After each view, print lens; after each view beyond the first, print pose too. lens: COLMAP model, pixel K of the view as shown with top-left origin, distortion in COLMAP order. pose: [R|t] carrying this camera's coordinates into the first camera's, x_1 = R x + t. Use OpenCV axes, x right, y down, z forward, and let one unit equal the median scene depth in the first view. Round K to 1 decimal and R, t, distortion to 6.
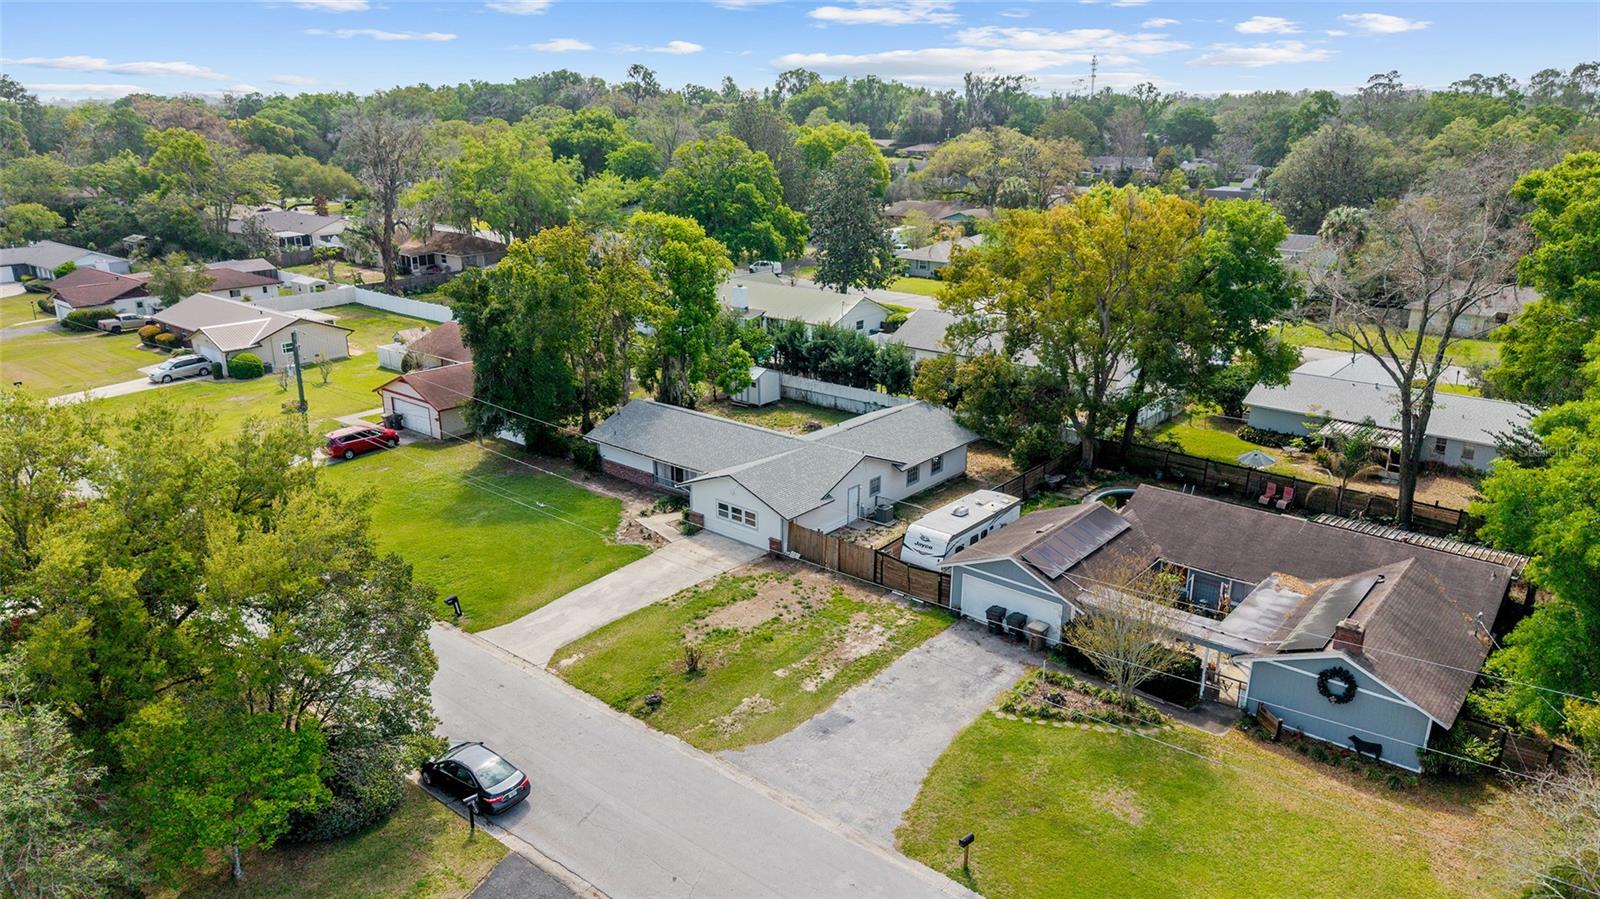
lens RADIAL K [[1093.9, 0, 800.0], [0, 1093.9, 449.5], [0, 0, 1]] dist [0.000574, -0.005705]
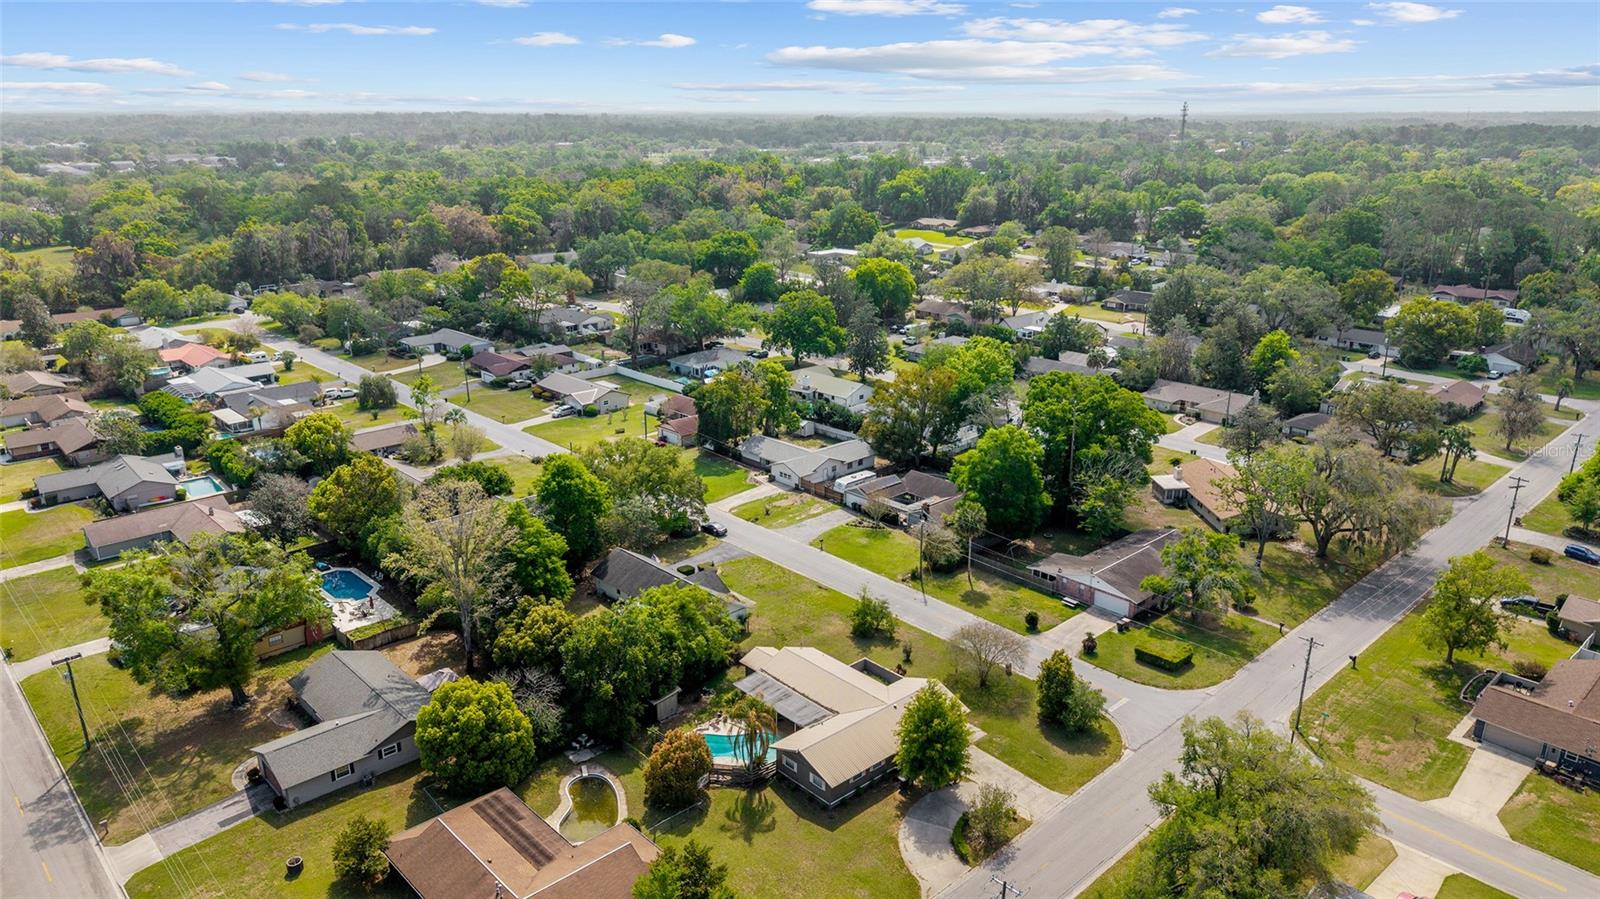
lens RADIAL K [[1093.9, 0, 800.0], [0, 1093.9, 449.5], [0, 0, 1]] dist [0.000574, -0.005705]
pose [[0.993525, 0.033859, -0.108450, 0.299126], [-0.034103, 0.999418, -0.000390, -0.013453], [0.108374, 0.004086, 0.994102, -1.963329]]
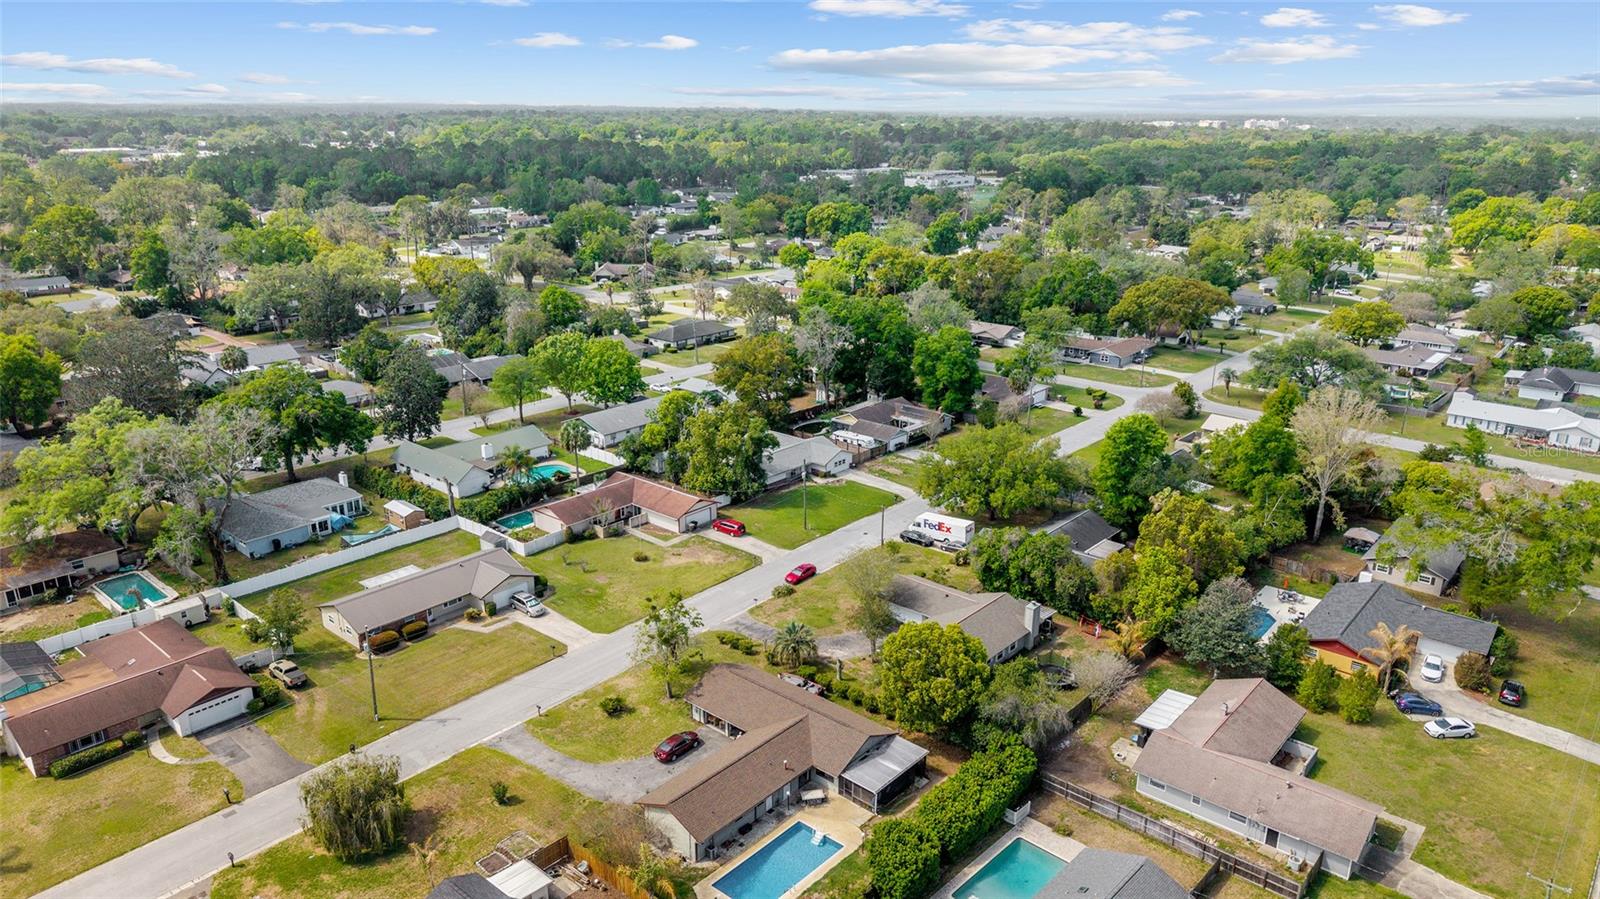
lens RADIAL K [[1073.9, 0, 800.0], [0, 1073.9, 449.5], [0, 0, 1]] dist [0.023855, 0.000011]
pose [[0.015803, -0.306799, 0.951643, -2.739444], [0.297539, 0.910088, 0.288461, -0.824676], [-0.954579, 0.278593, 0.105667, 0.728622]]
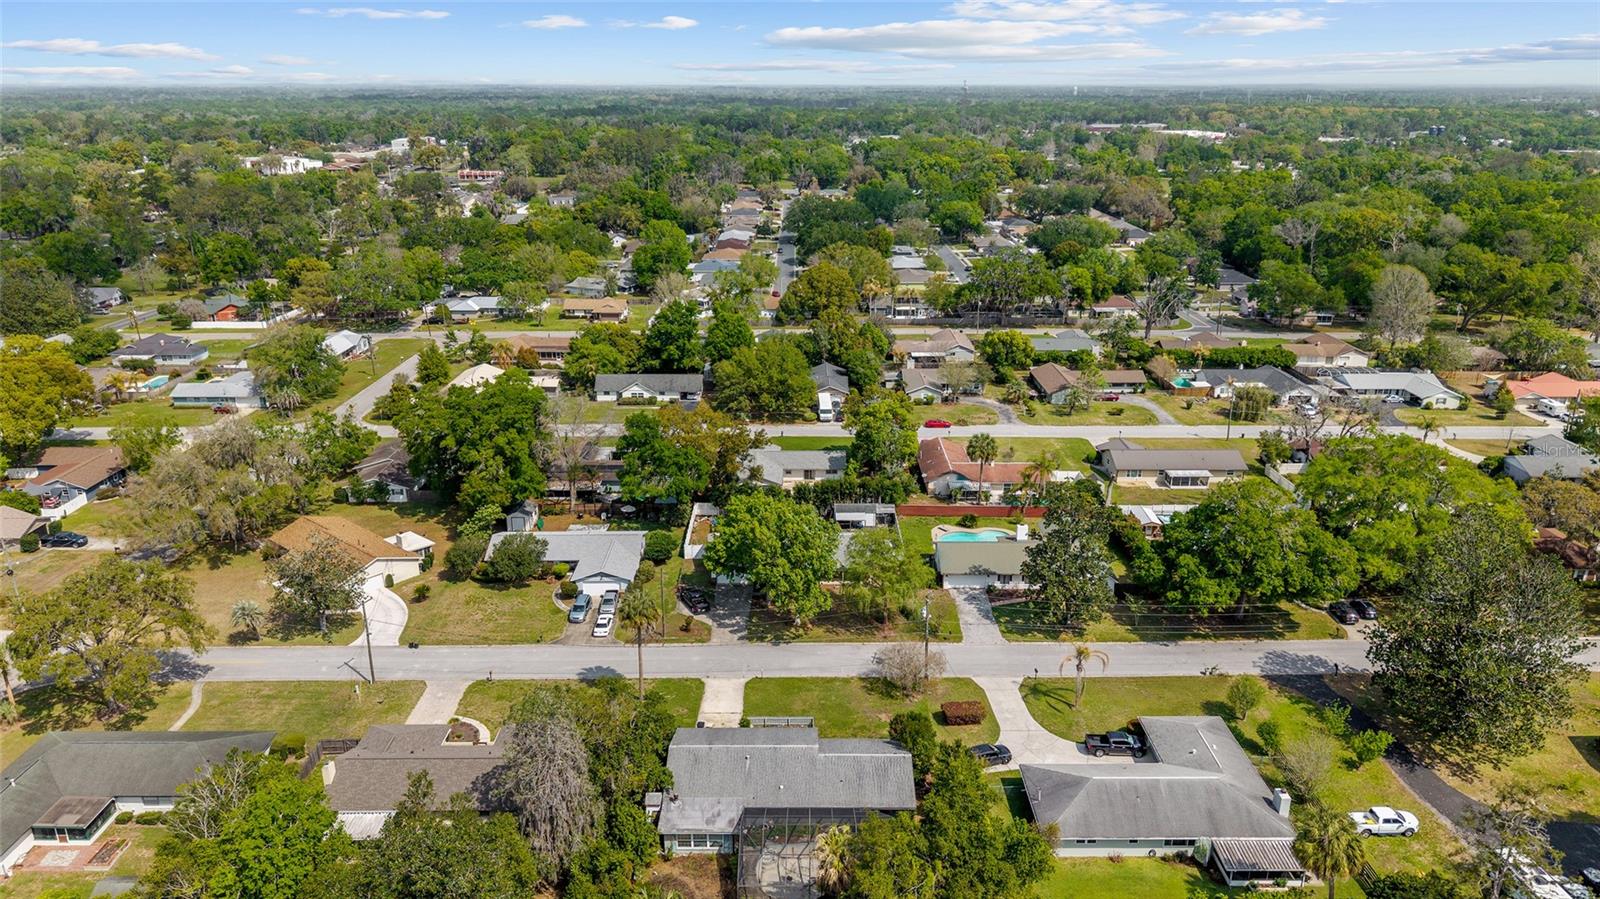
lens RADIAL K [[1093.9, 0, 800.0], [0, 1093.9, 449.5], [0, 0, 1]] dist [0.000574, -0.005705]
pose [[-0.766680, 0.201677, -0.609530, 1.720636], [-0.191609, 0.834241, 0.517038, -1.559568], [0.612770, 0.513194, -0.600953, 2.851158]]
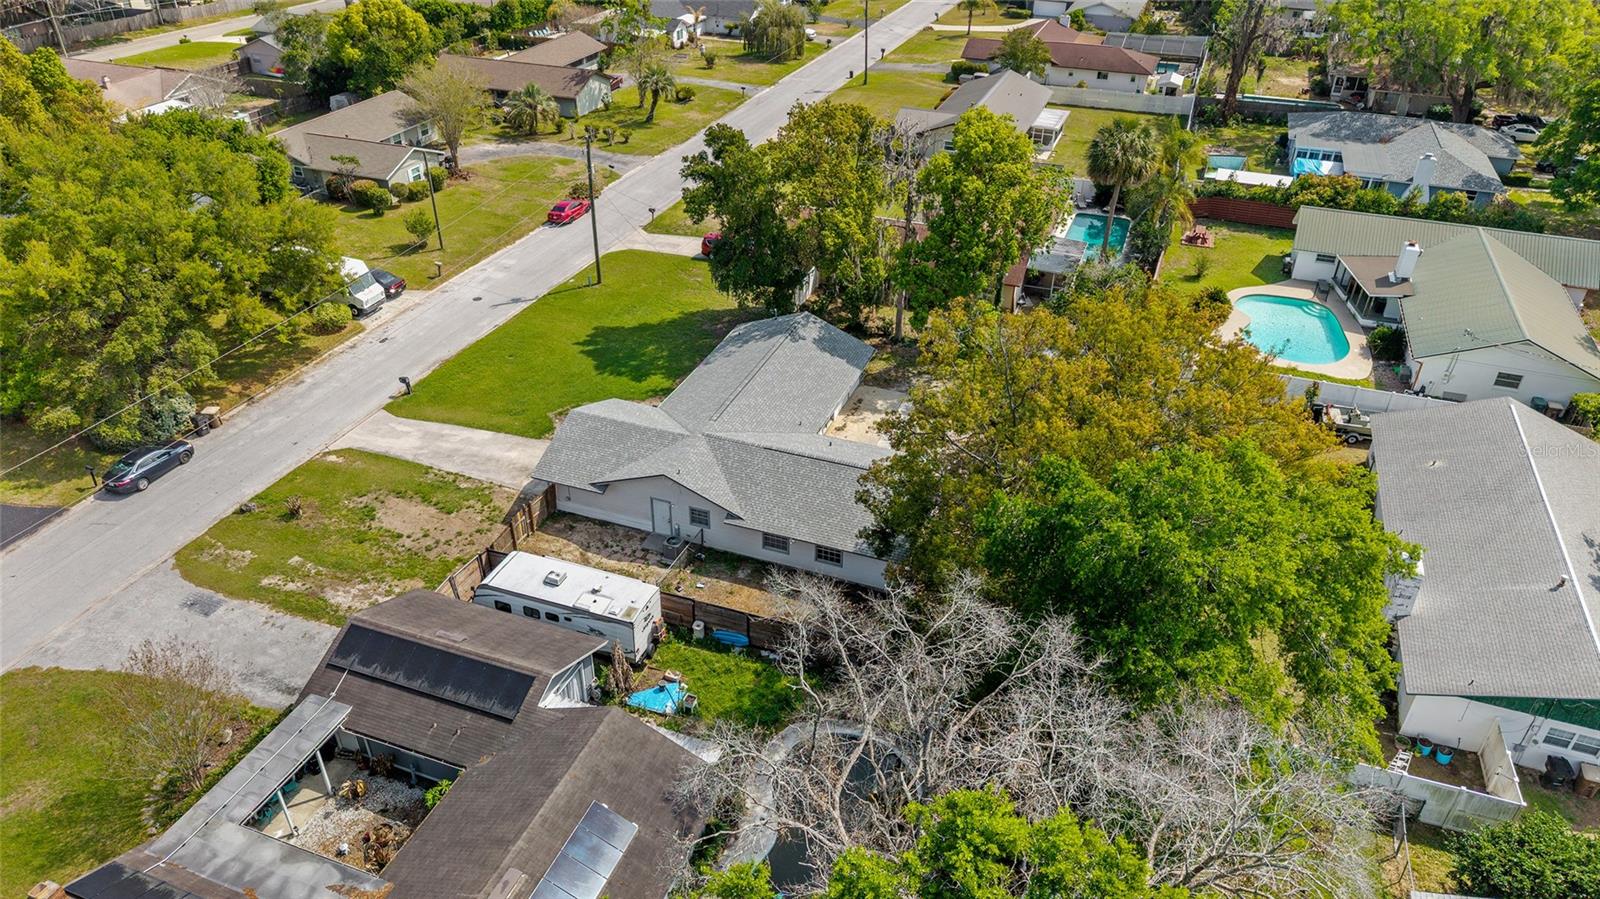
lens RADIAL K [[1089.2, 0, 800.0], [0, 1089.2, 449.5], [0, 0, 1]] dist [-0.019143, -0.004432]
pose [[0.325170, 0.504099, -0.800093, 0.717322], [-0.292603, 0.858186, 0.421782, -0.374007], [0.899248, 0.096959, 0.426558, 0.716882]]
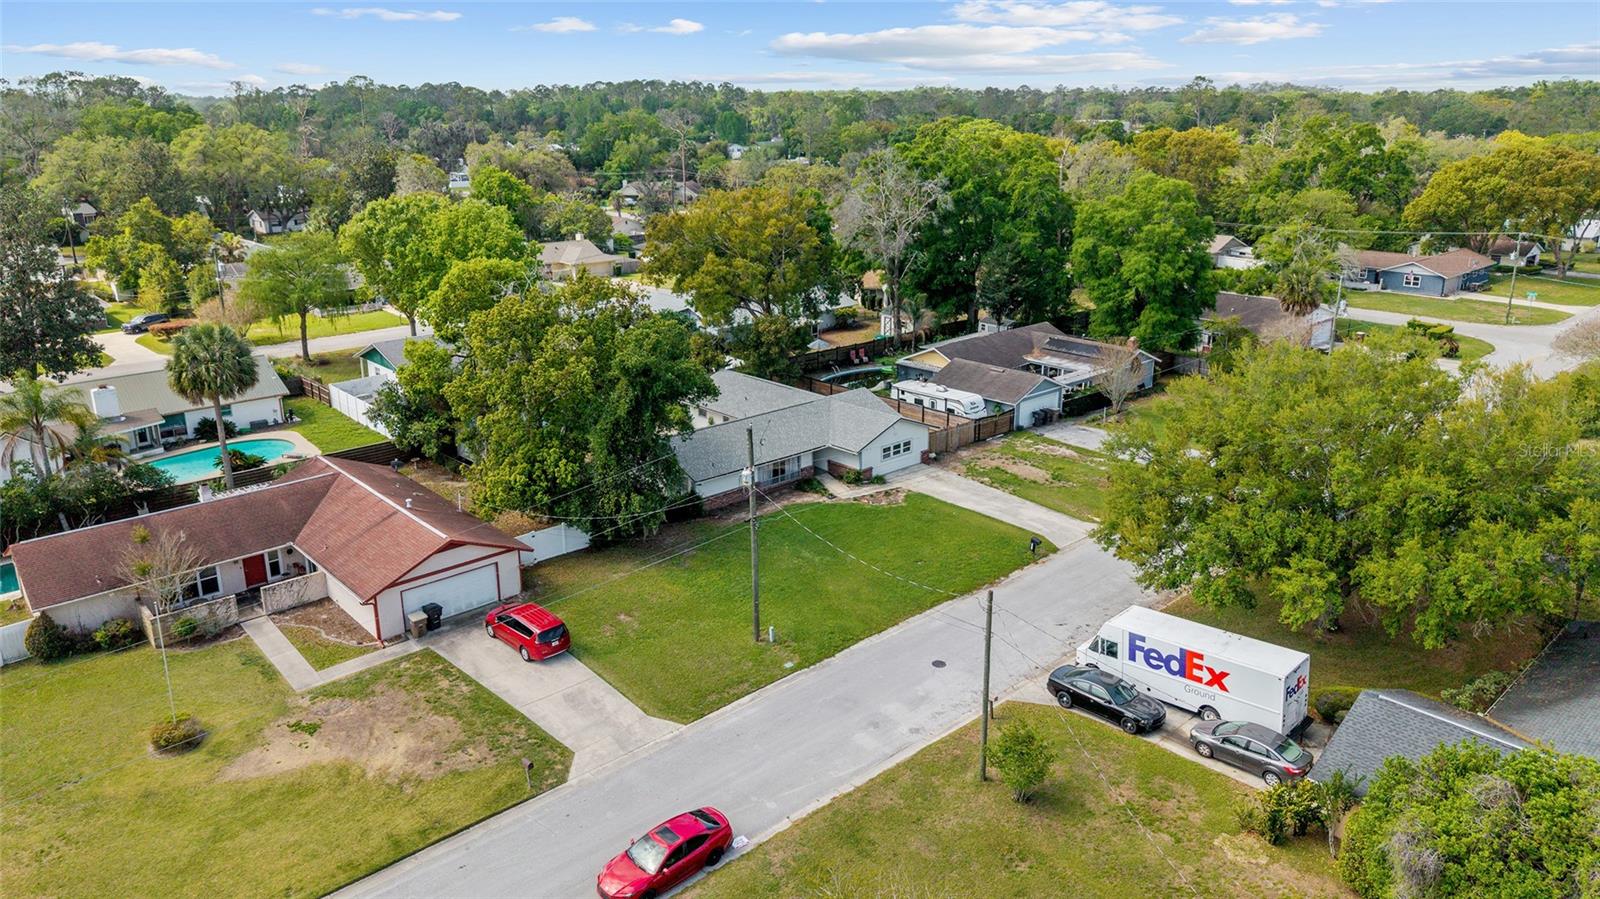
lens RADIAL K [[1110.1, 0, 815.2], [0, 1110.1, 401.3], [0, 0, 1]] dist [0.006177, 0.000209]
pose [[0.117992, -0.266312, 0.956638, -1.209225], [0.303214, 0.927020, 0.220668, -0.287268], [-0.945589, 0.264029, 0.190131, 0.777291]]
